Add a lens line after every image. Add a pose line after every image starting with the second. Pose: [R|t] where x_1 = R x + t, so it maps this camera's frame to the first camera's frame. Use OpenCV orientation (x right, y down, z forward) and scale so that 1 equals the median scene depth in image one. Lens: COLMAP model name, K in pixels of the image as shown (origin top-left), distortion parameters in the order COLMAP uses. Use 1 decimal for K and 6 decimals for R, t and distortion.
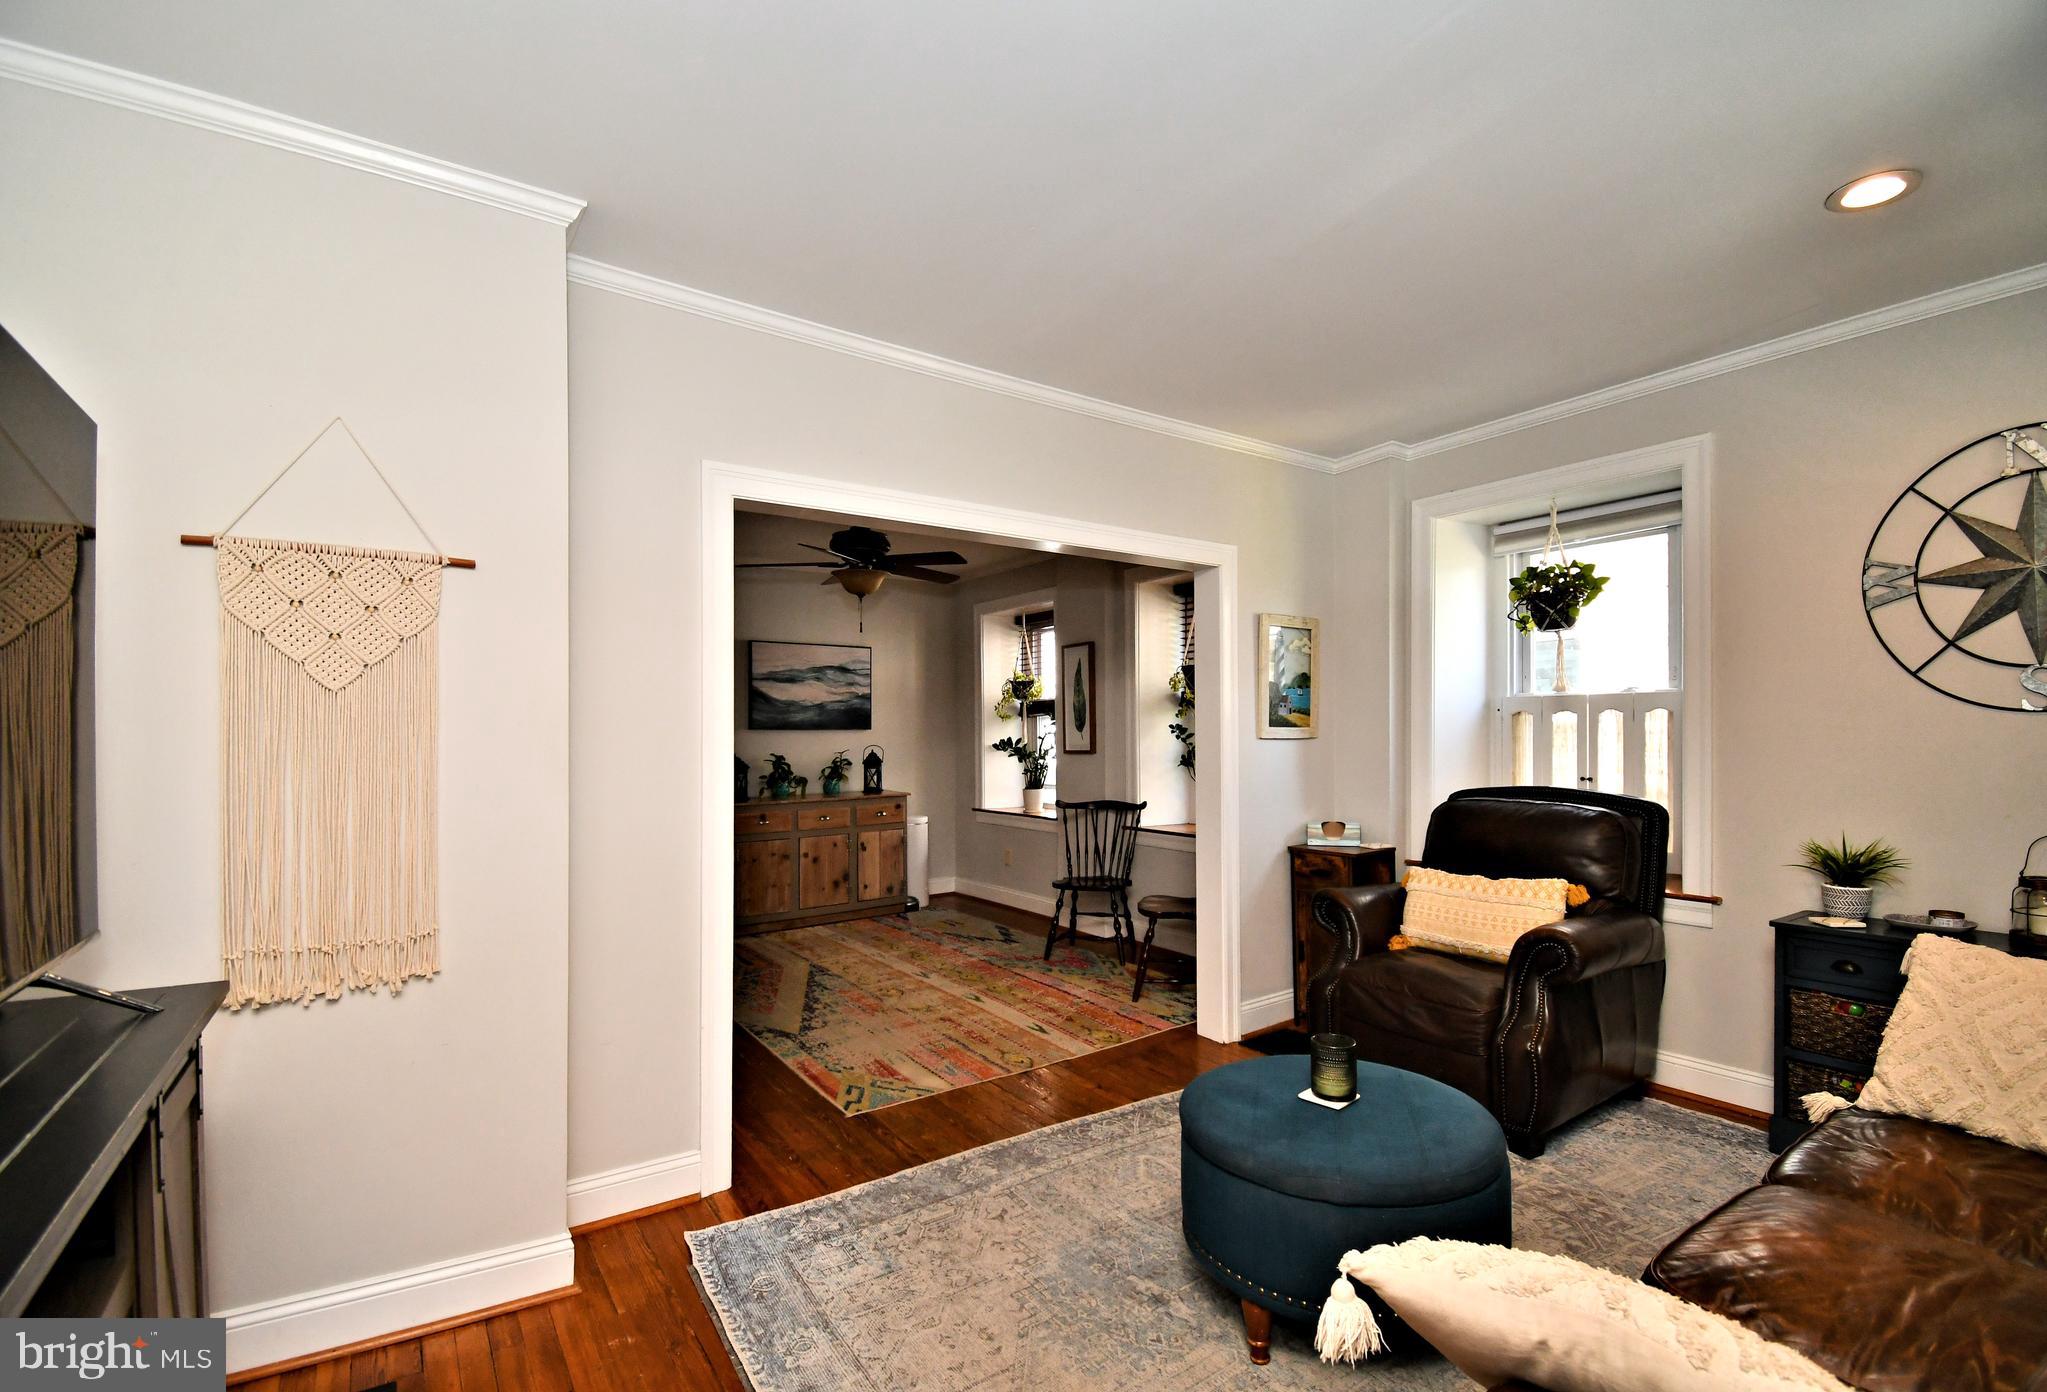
lens RADIAL K [[890.1, 0, 1015.0], [0, 890.1, 752.5], [0, 0, 1]] dist [-0.003965, -0.000889]
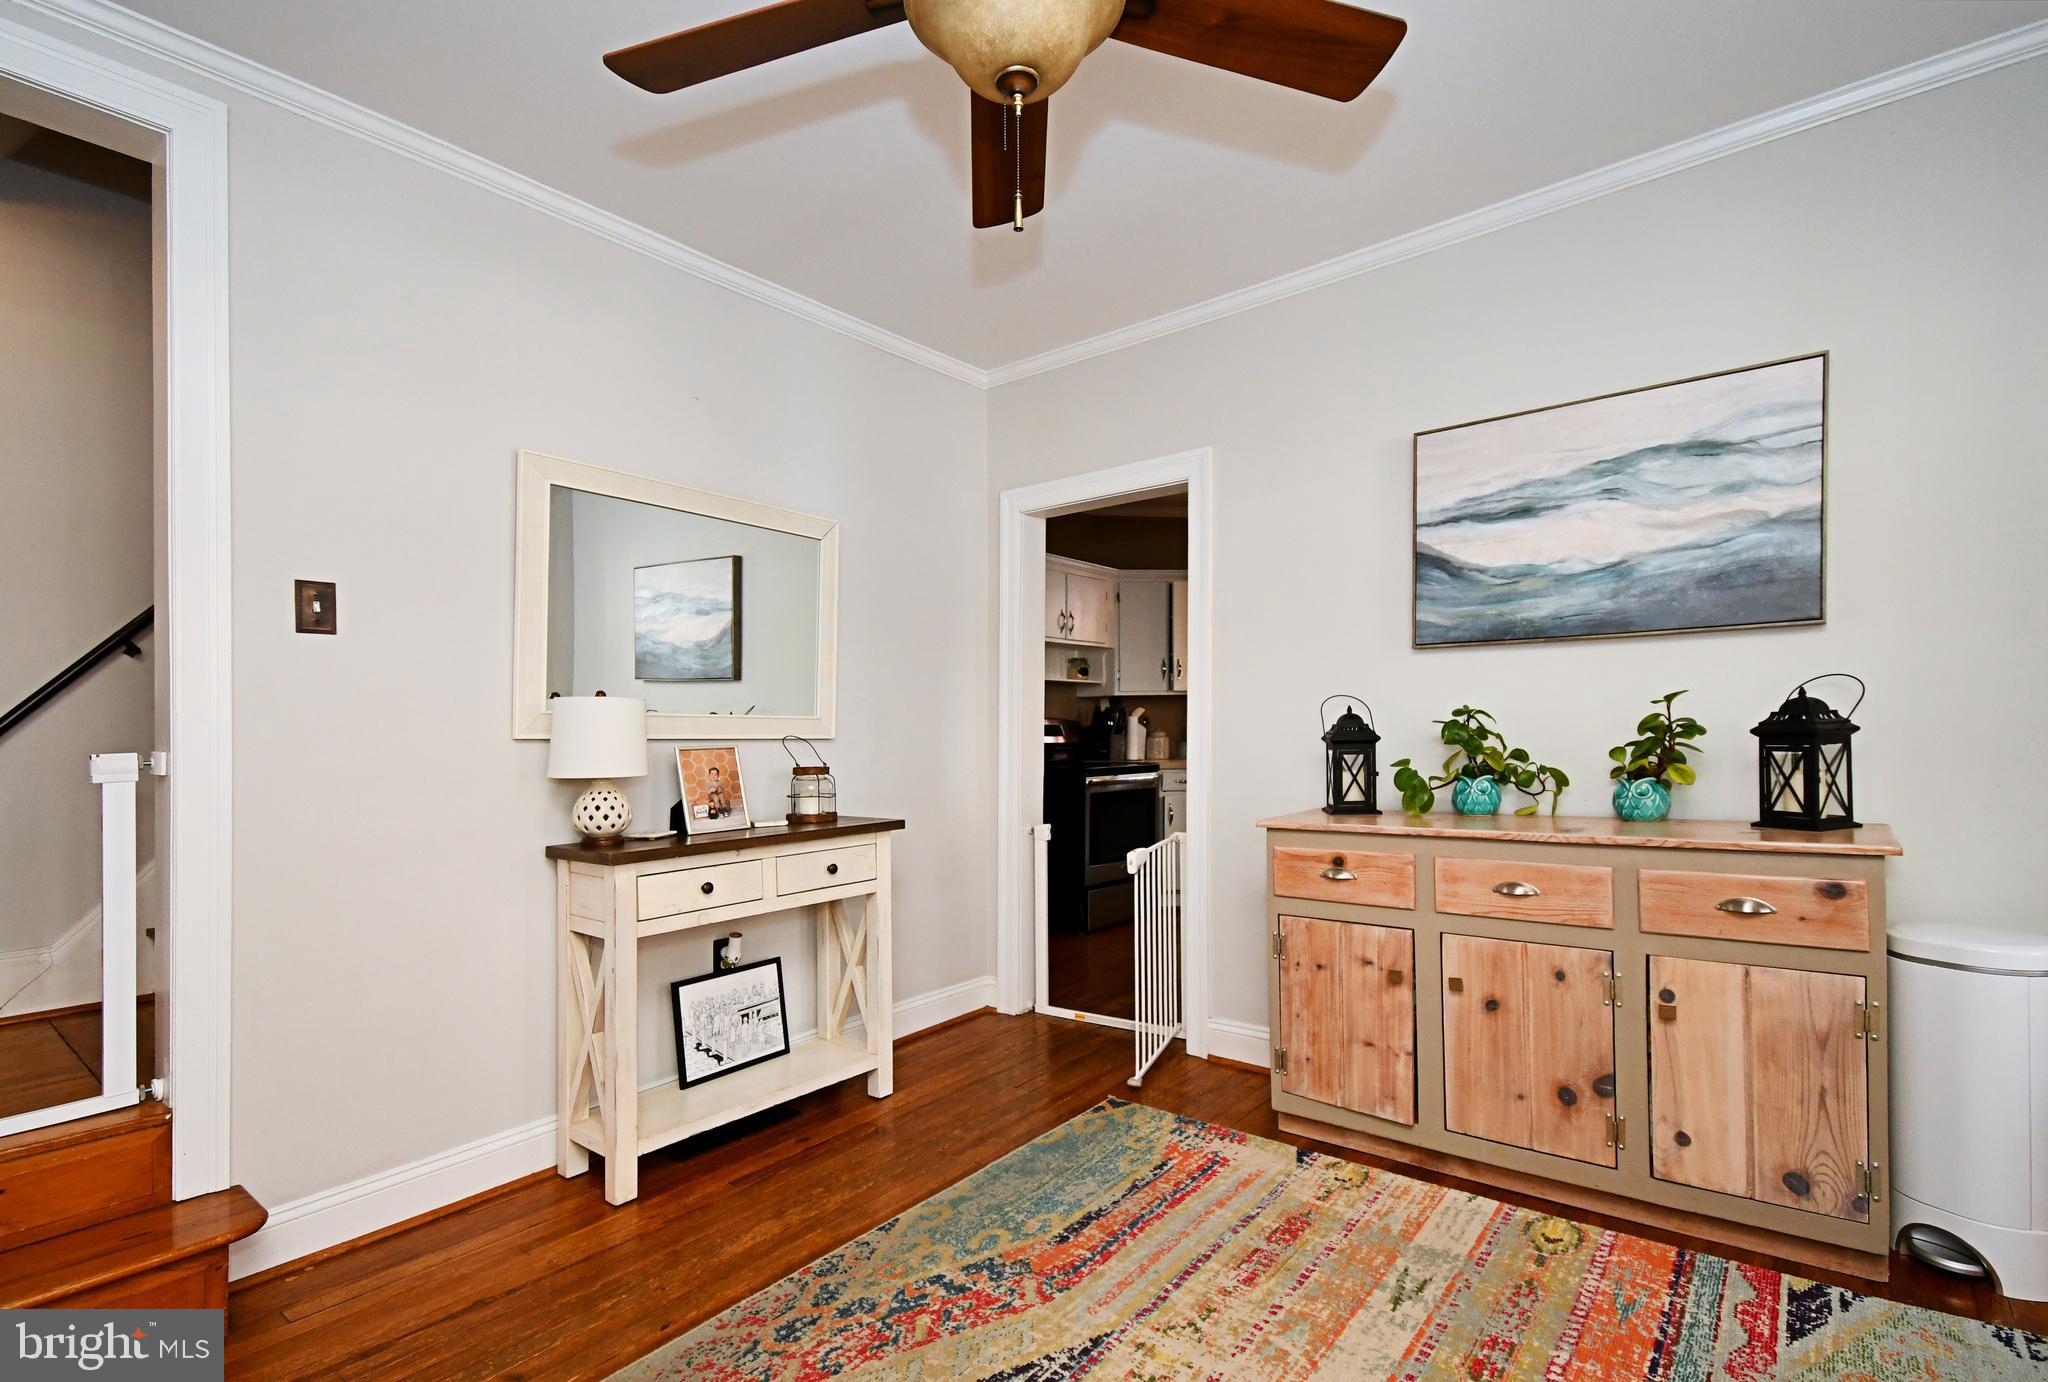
lens RADIAL K [[968.2, 0, 1017.3], [0, 968.2, 727.7], [0, 0, 1]] dist [0.001183, 0.000013]
pose [[0.282179, 0.008431, -0.959325, 0.071922], [0.002267, 0.999953, 0.009455, 0.005649], [0.959359, -0.004842, 0.282146, 0.586529]]
